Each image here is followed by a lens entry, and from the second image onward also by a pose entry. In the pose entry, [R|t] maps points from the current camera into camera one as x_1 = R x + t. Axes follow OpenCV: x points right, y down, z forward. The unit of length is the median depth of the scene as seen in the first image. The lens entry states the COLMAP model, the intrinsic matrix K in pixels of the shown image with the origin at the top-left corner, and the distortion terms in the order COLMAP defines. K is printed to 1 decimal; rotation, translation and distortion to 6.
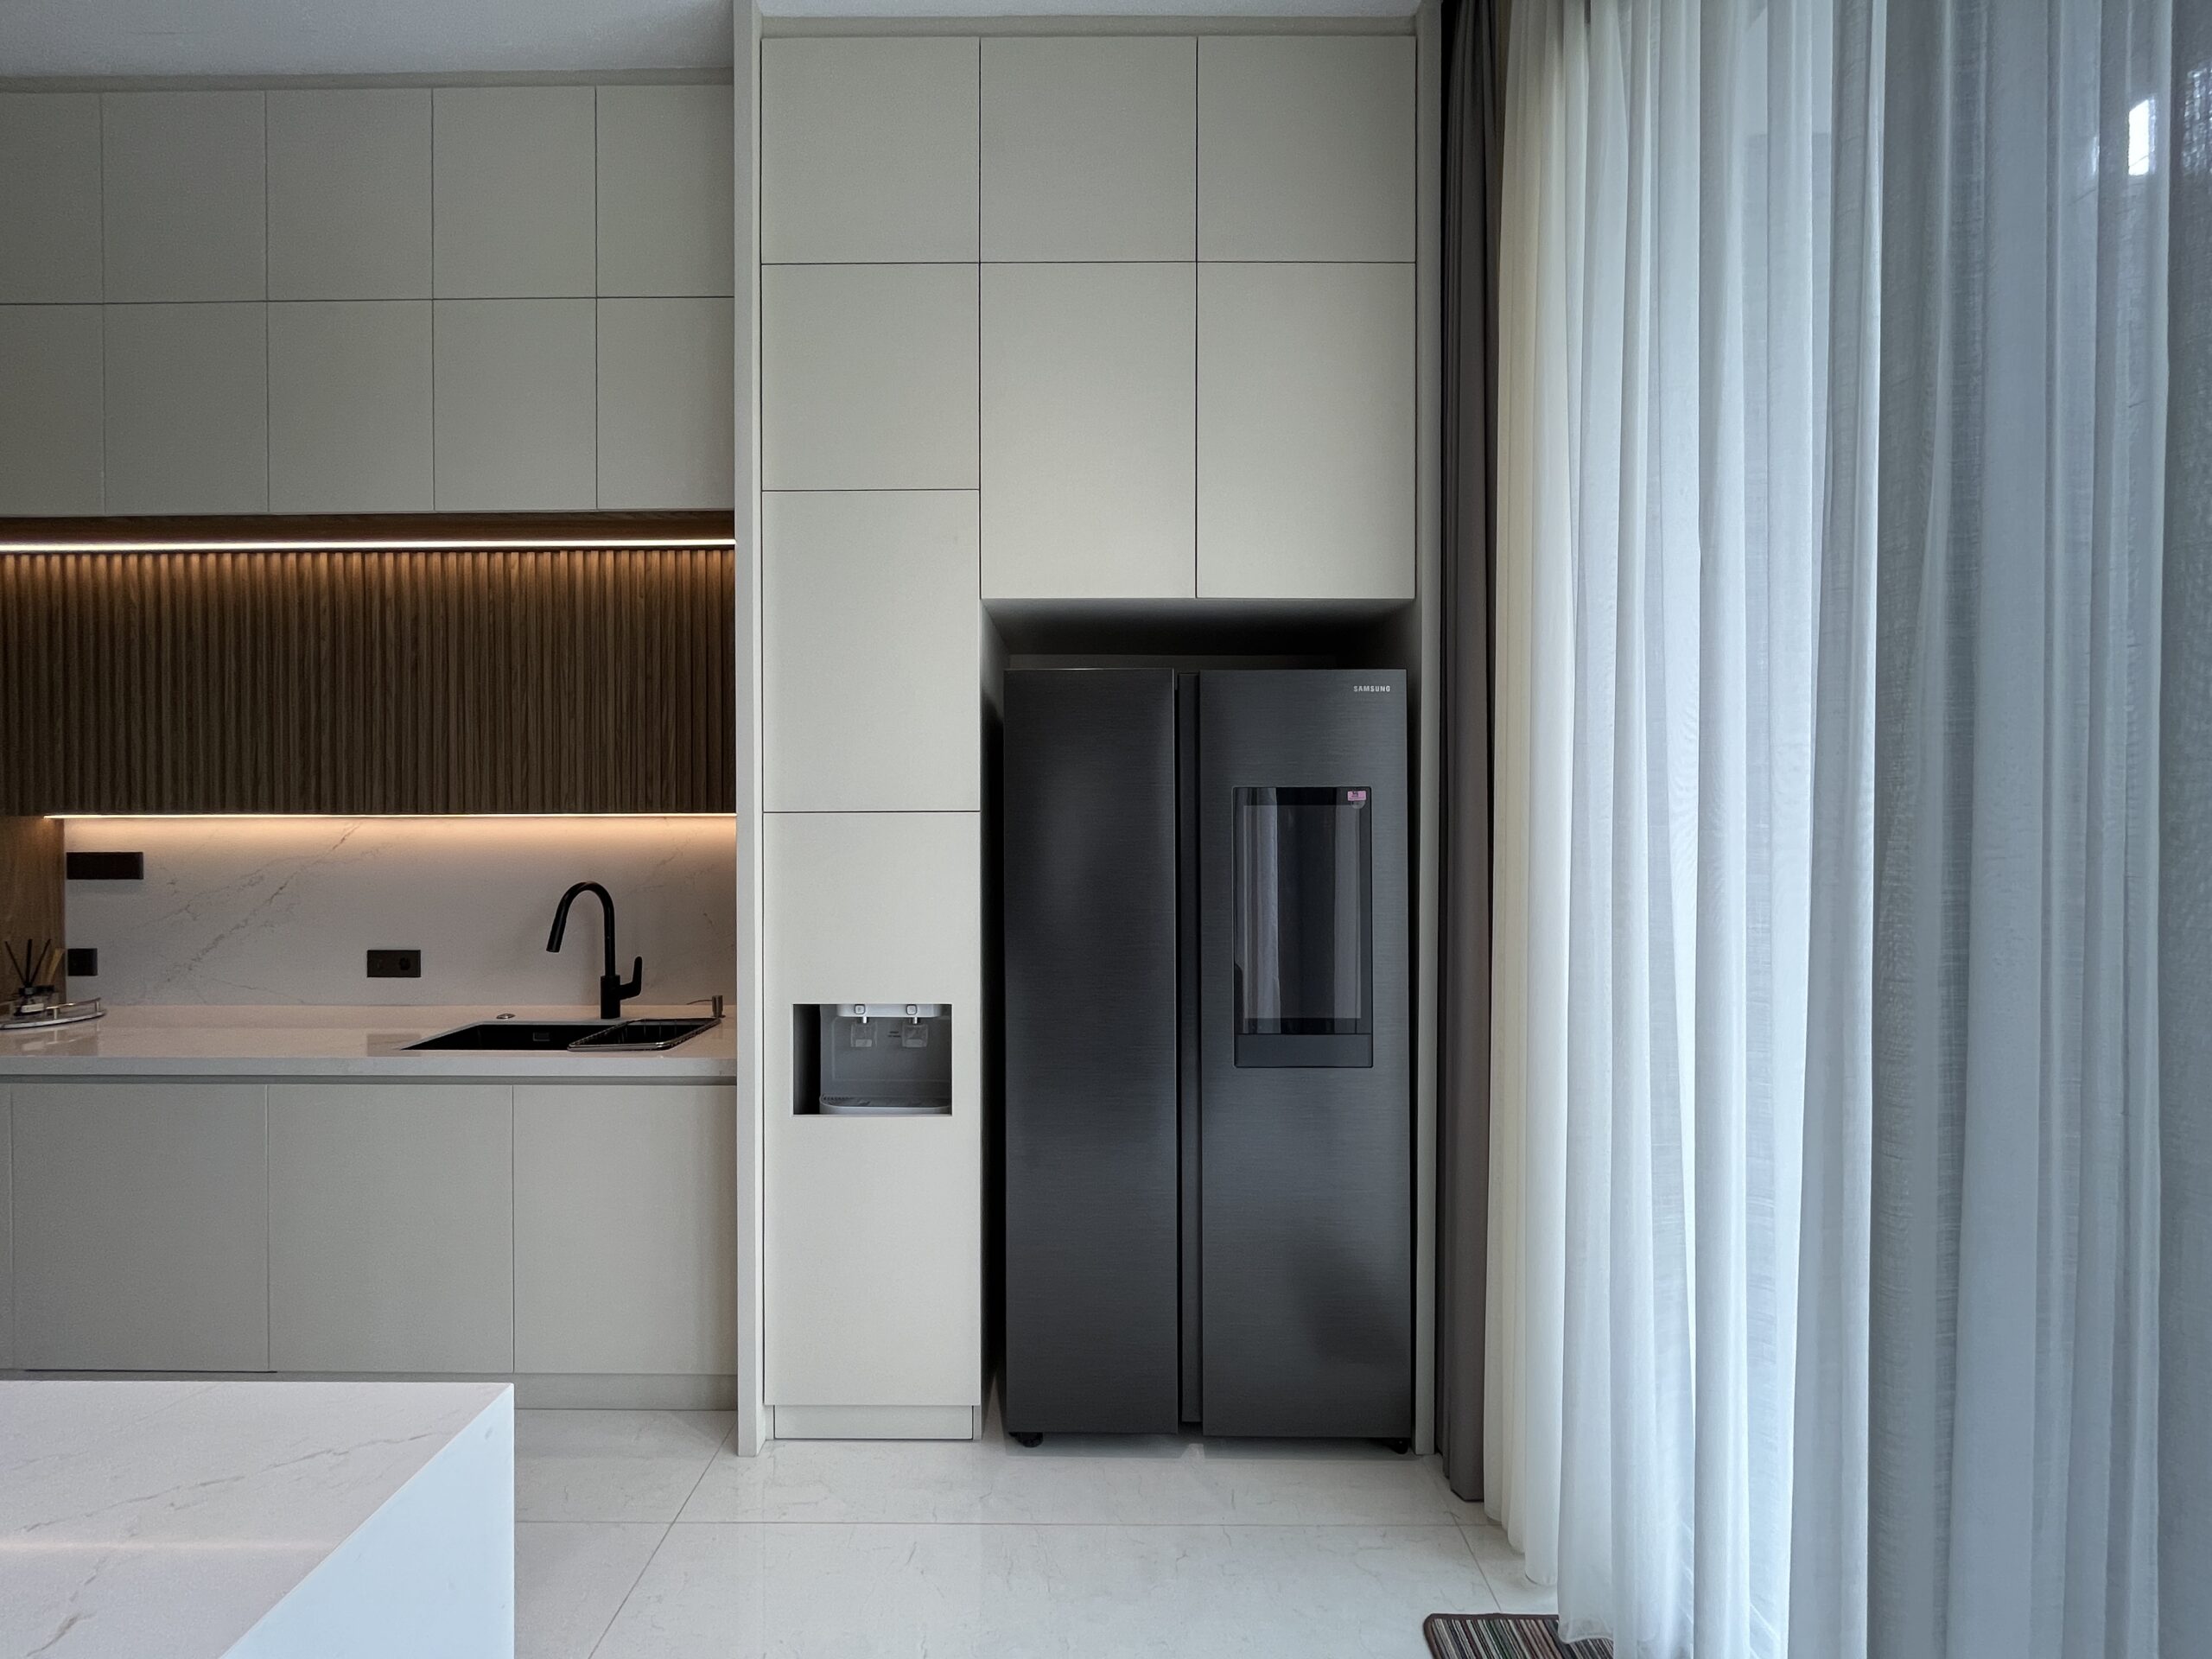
lens RADIAL K [[911.8, 0, 1098.6], [0, 911.8, 824.1], [0, 0, 1]] dist [-0.001446, -0.000330]
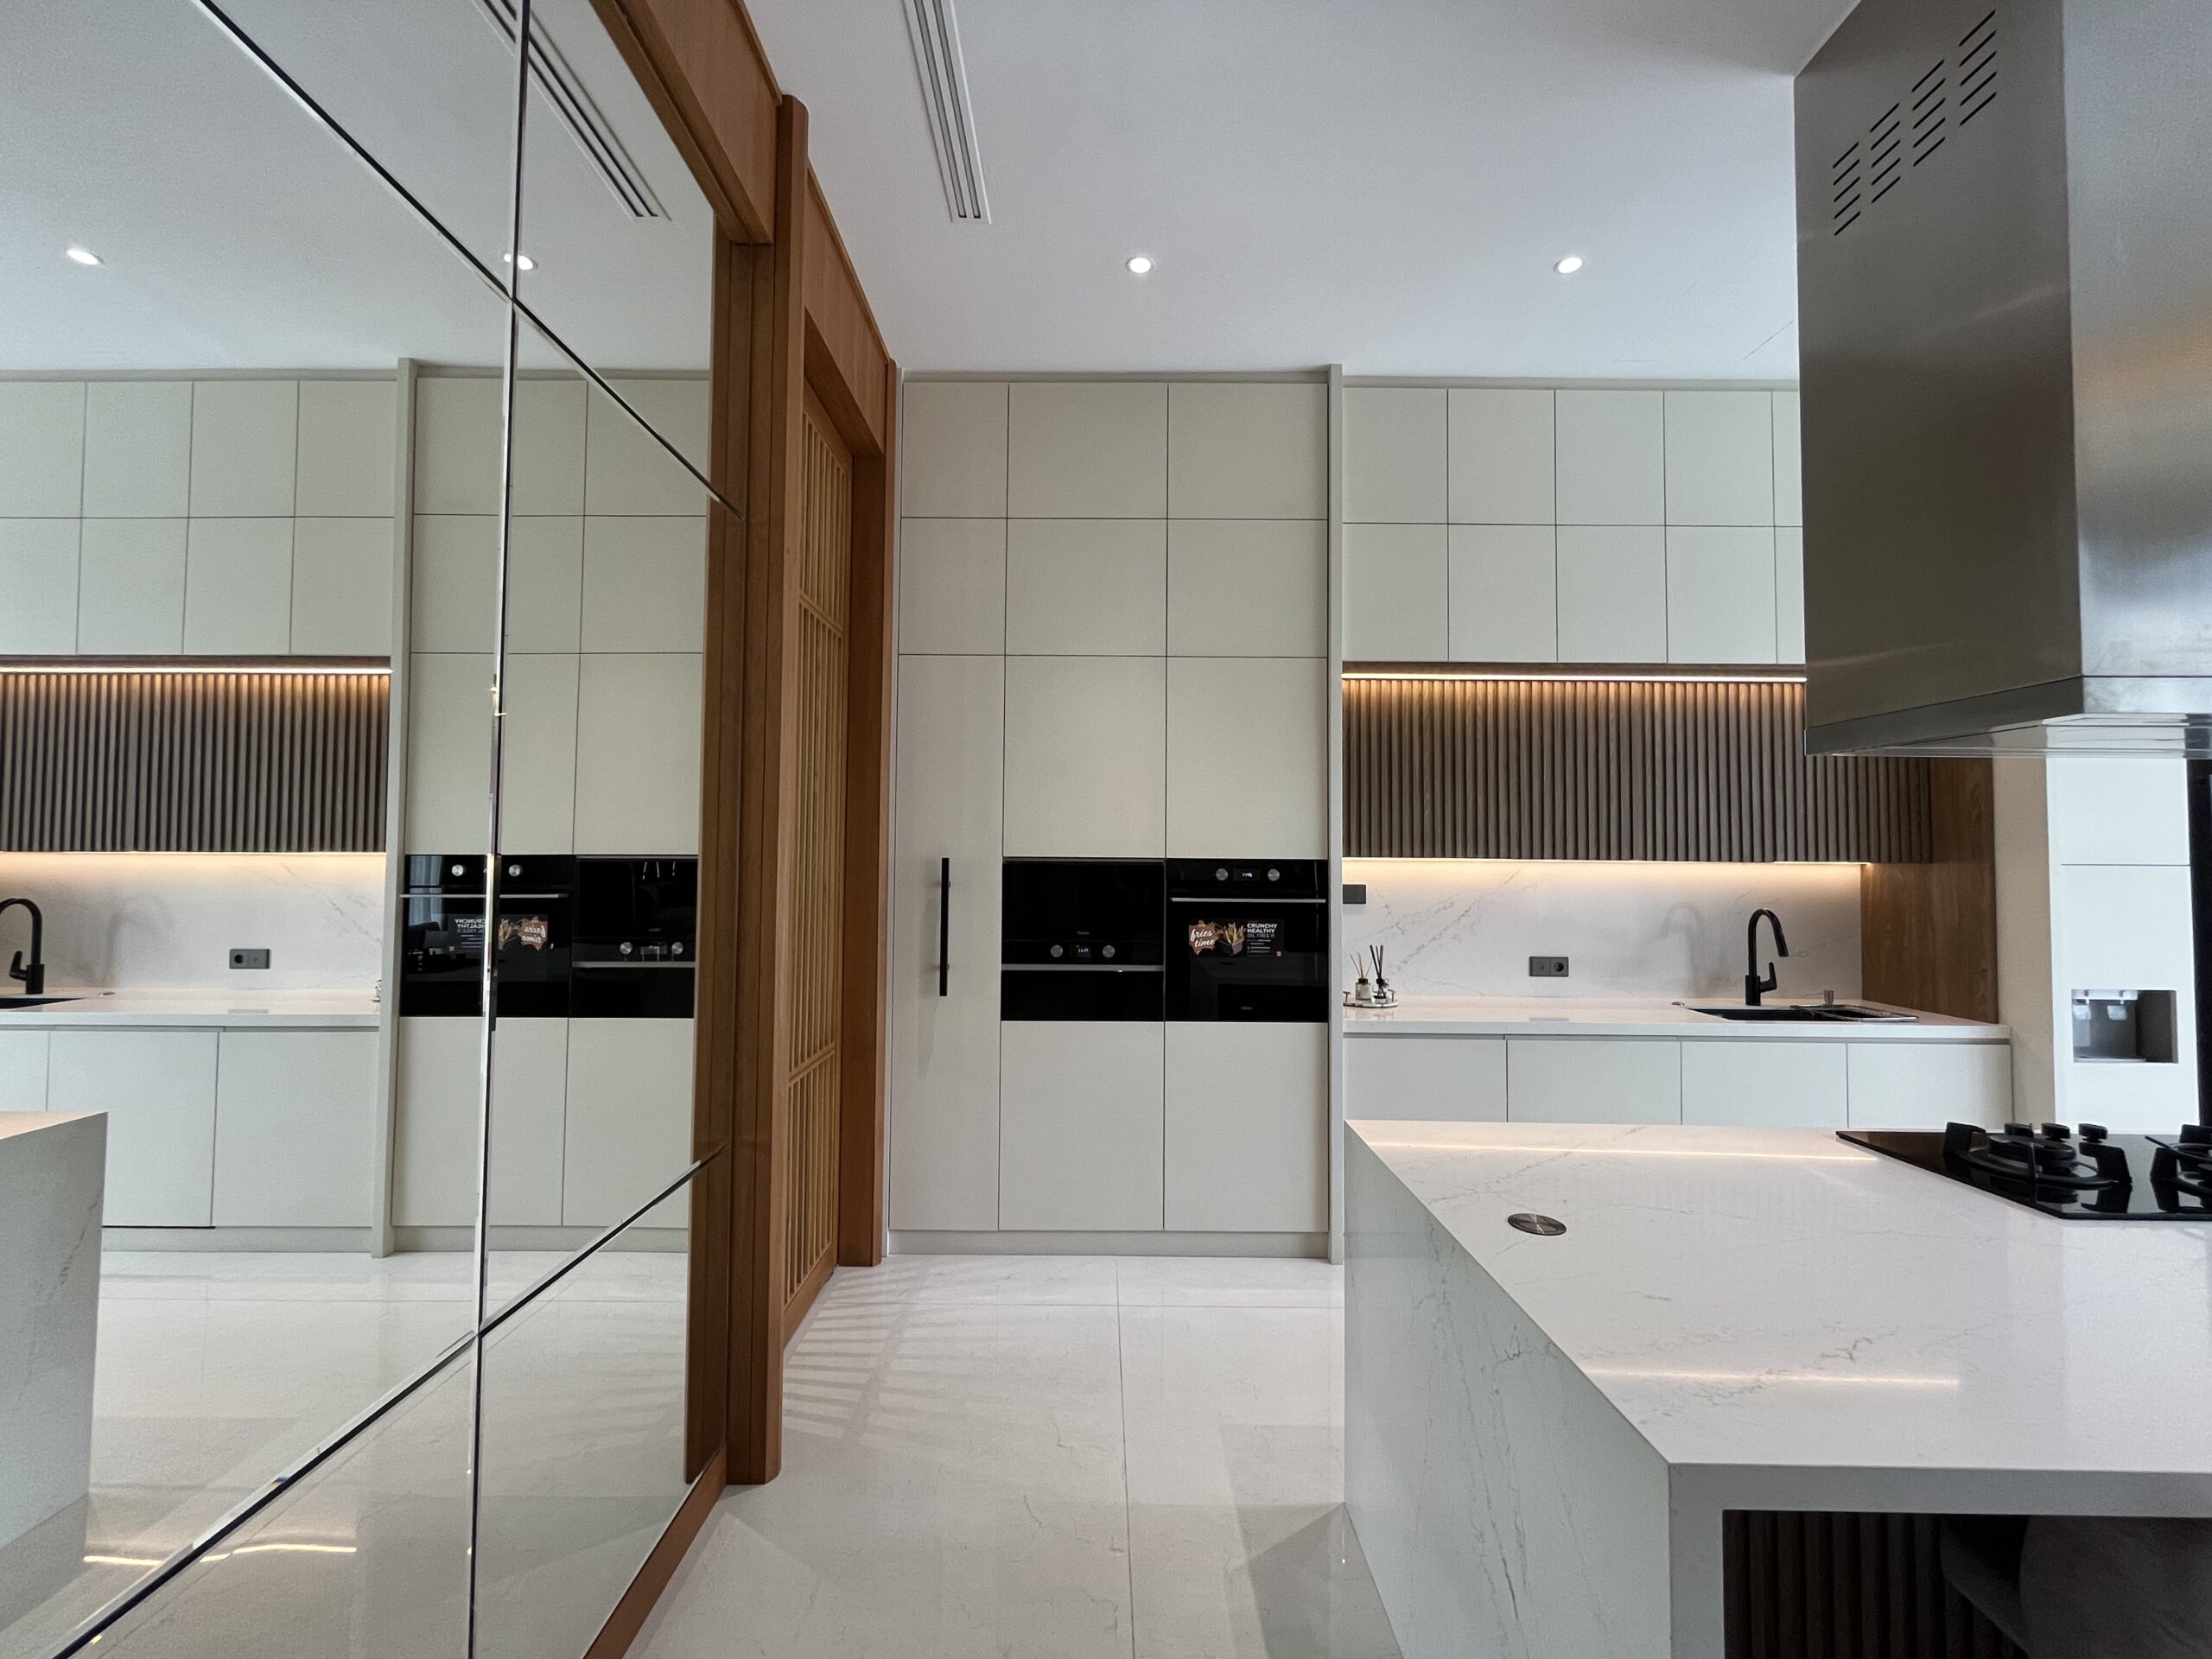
lens RADIAL K [[910.9, 0, 1100.2], [0, 910.9, 824.8], [0, 0, 1]] dist [0.000432, -0.000033]
pose [[0.999883, 0.011640, 0.009875, -1.686036], [-0.011219, 0.999068, -0.041674, 0.002370], [-0.010351, 0.041558, 0.999082, -0.450449]]
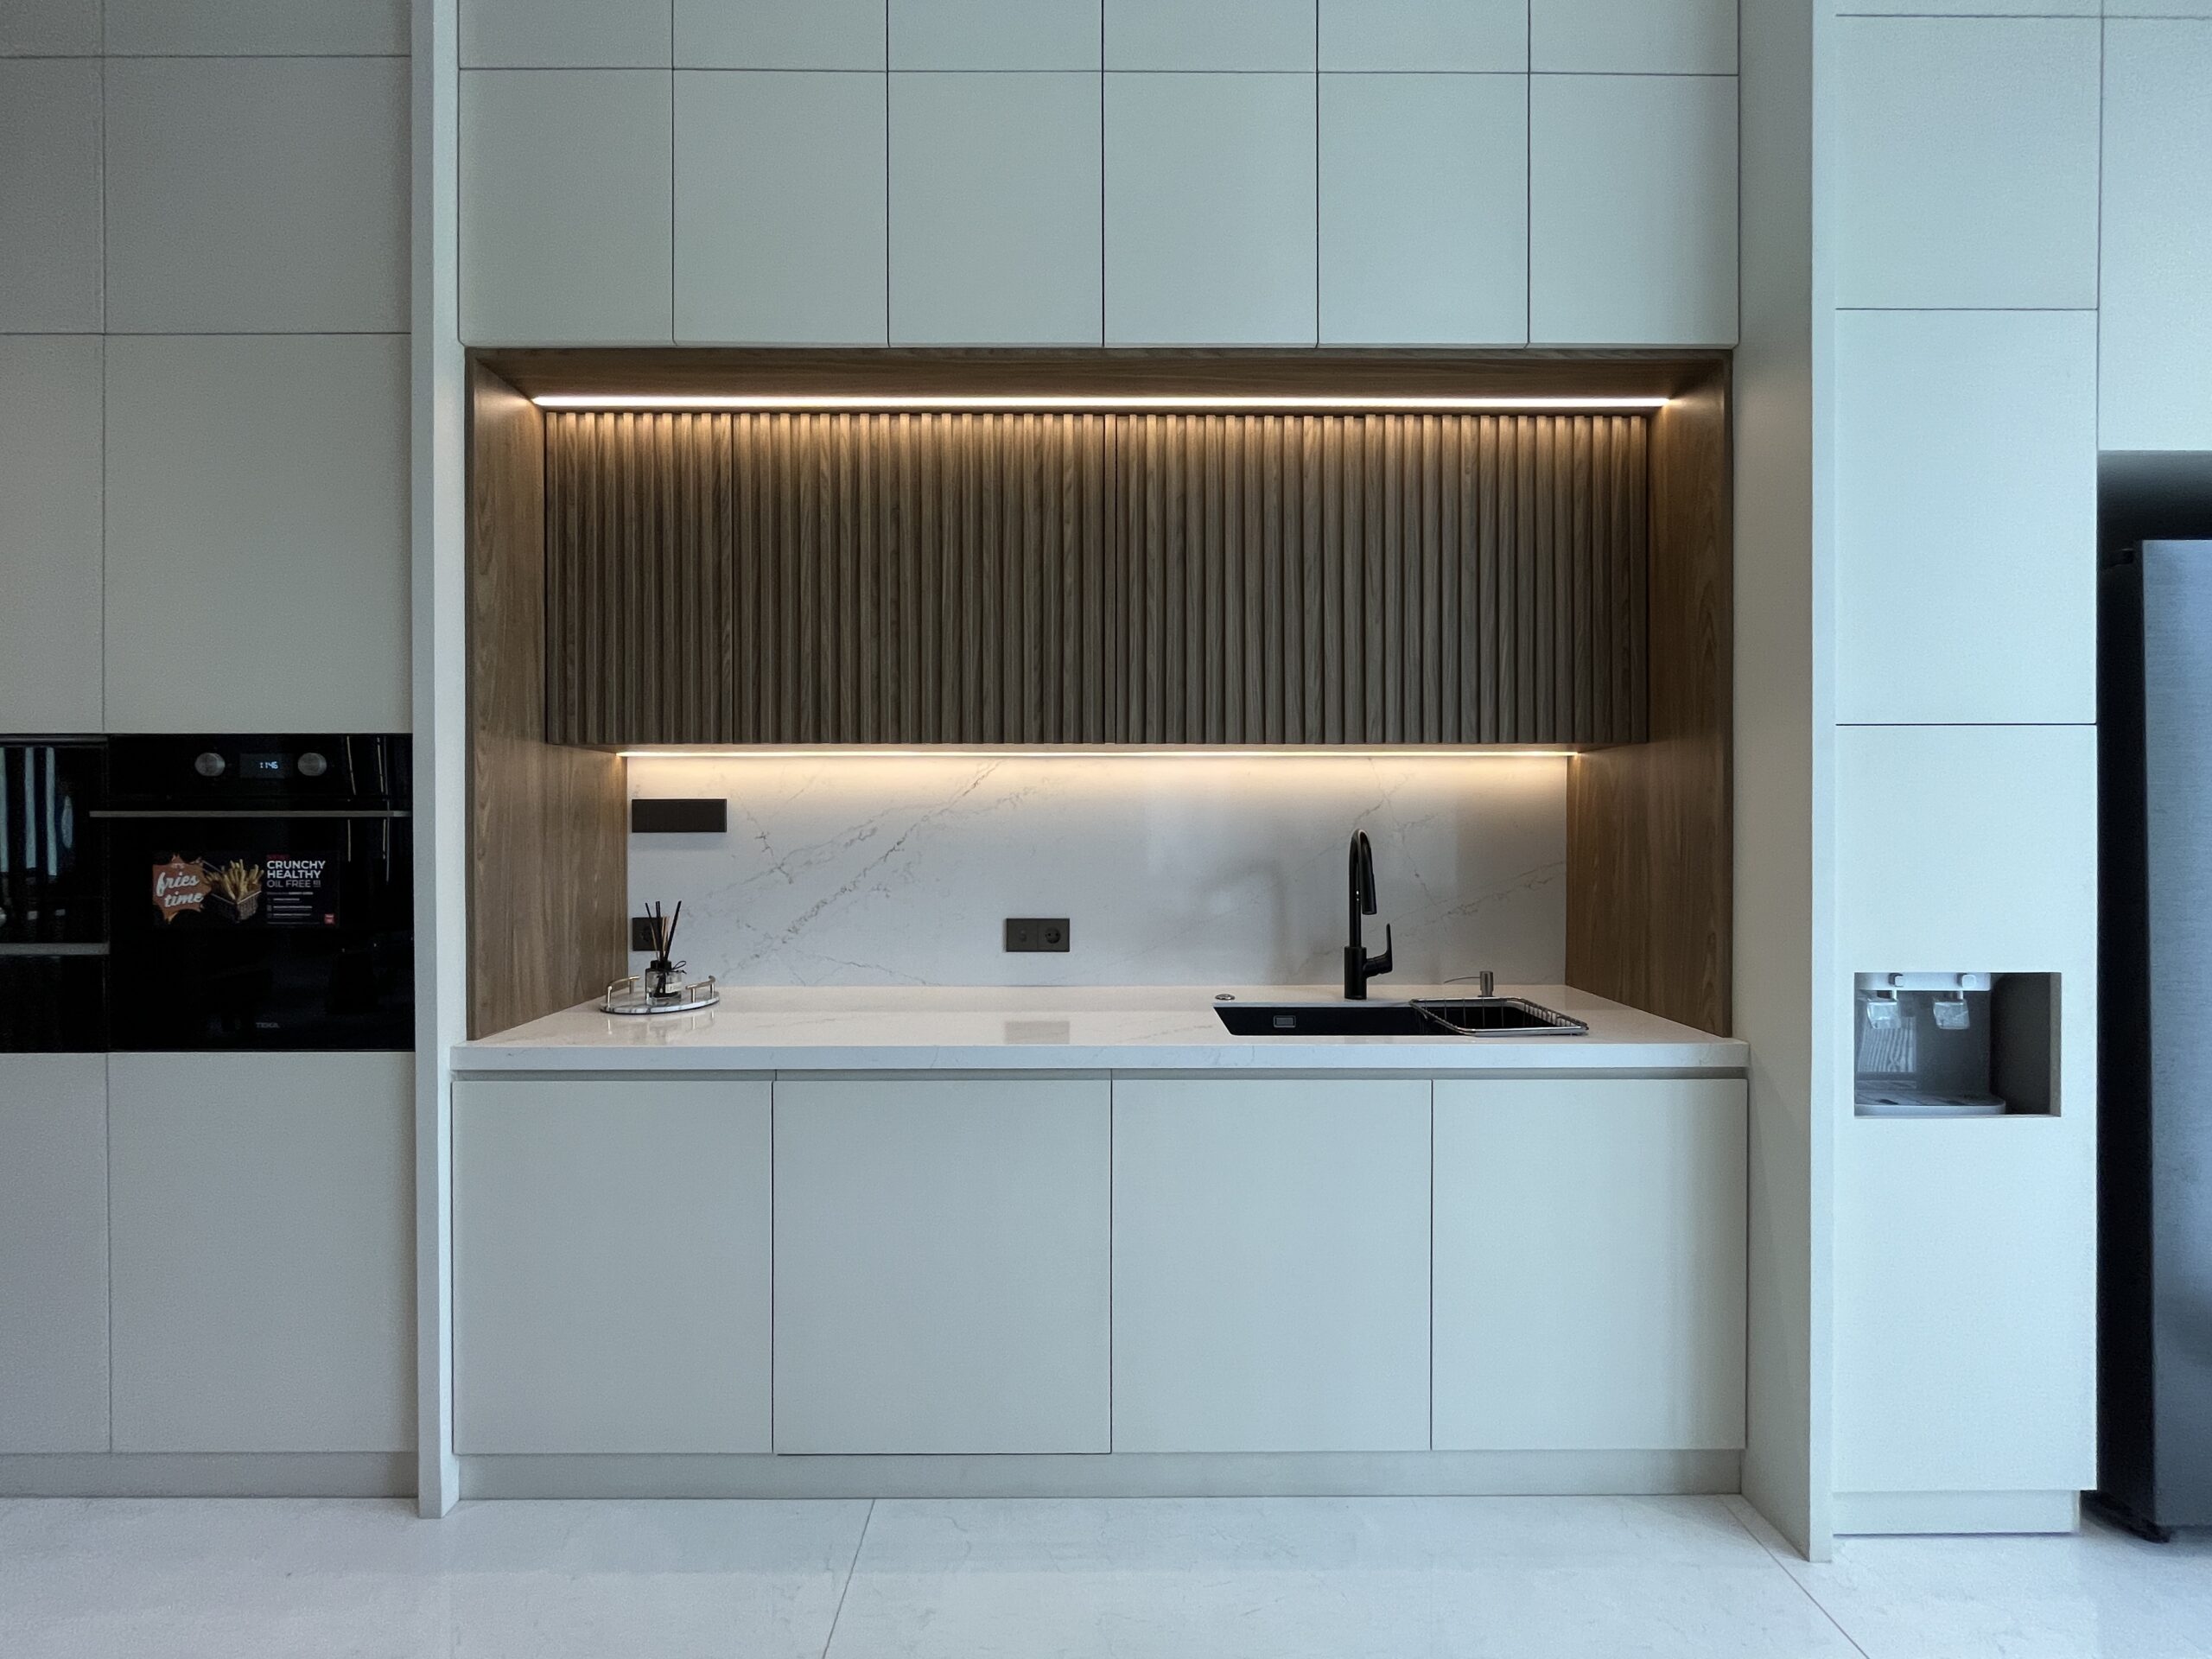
lens RADIAL K [[911.8, 0, 1098.6], [0, 911.8, 824.1], [0, 0, 1]] dist [-0.001446, -0.000330]
pose [[0.999850, 0.001916, 0.017220, -0.836925], [-0.001869, 0.999994, -0.002777, 0.063088], [-0.017225, 0.002744, 0.999848, 0.201687]]
